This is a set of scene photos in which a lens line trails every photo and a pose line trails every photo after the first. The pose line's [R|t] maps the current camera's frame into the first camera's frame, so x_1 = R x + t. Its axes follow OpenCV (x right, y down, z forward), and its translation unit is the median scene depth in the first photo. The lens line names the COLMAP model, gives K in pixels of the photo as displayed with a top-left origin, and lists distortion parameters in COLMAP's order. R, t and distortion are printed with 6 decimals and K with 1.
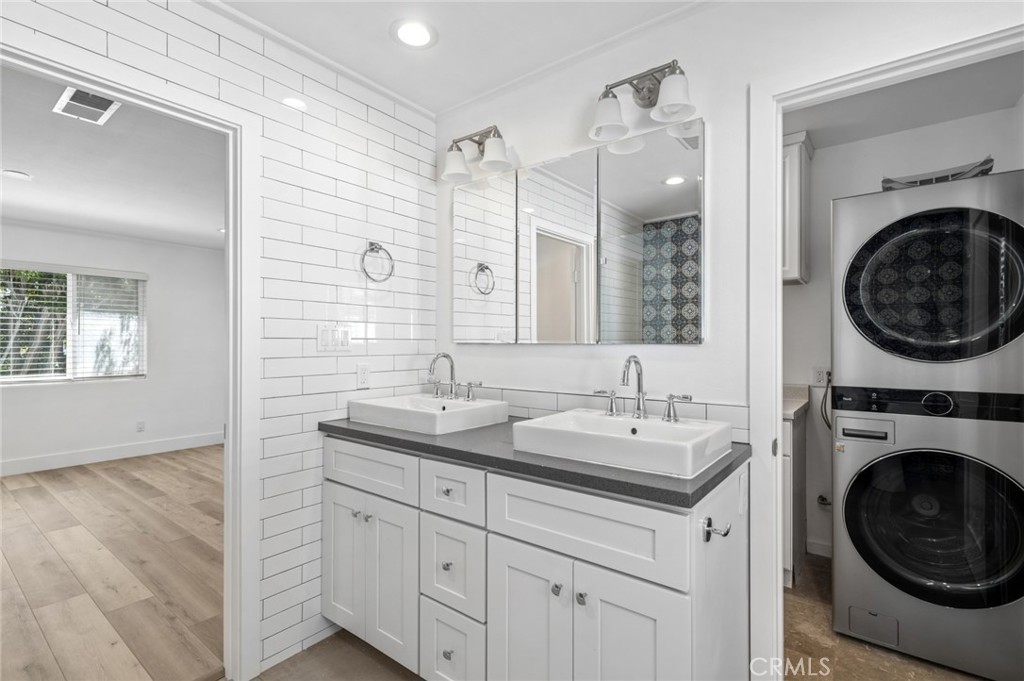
lens RADIAL K [[475.5, 0, 510.3], [0, 475.5, 340.0], [0, 0, 1]] dist [0.001243, 0.001262]
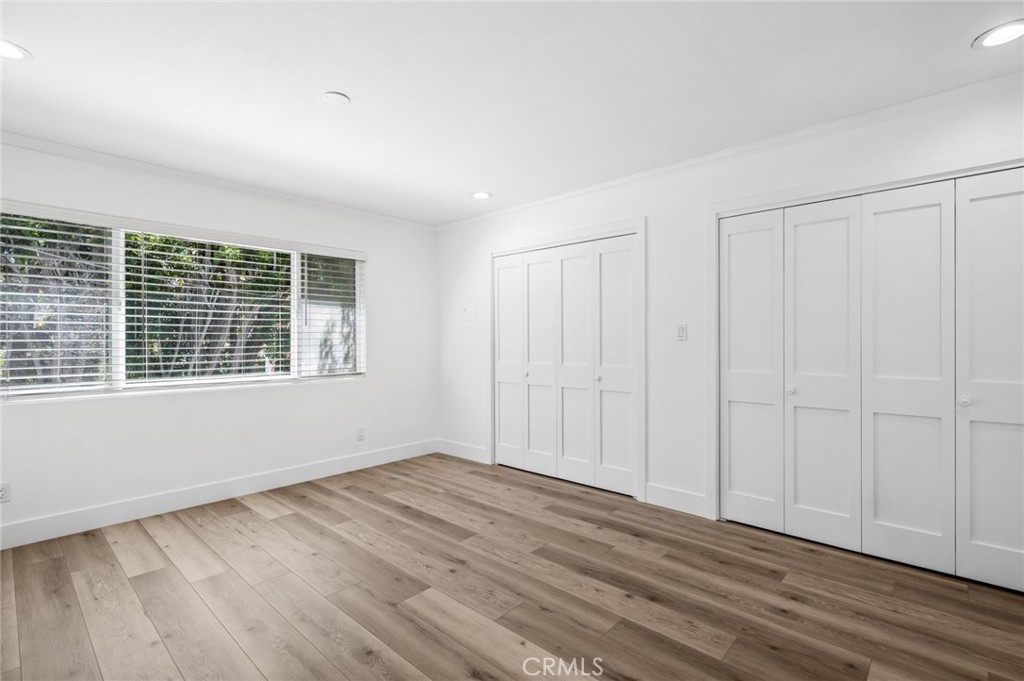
lens RADIAL K [[475.5, 0, 508.1], [0, 475.5, 342.6], [0, 0, 1]] dist [0.001243, 0.001262]
pose [[0.995894, -0.004242, -0.090432, -0.472610], [0.005794, 0.999840, 0.016906, 0.006255], [0.090346, -0.017360, 0.995759, 0.200480]]
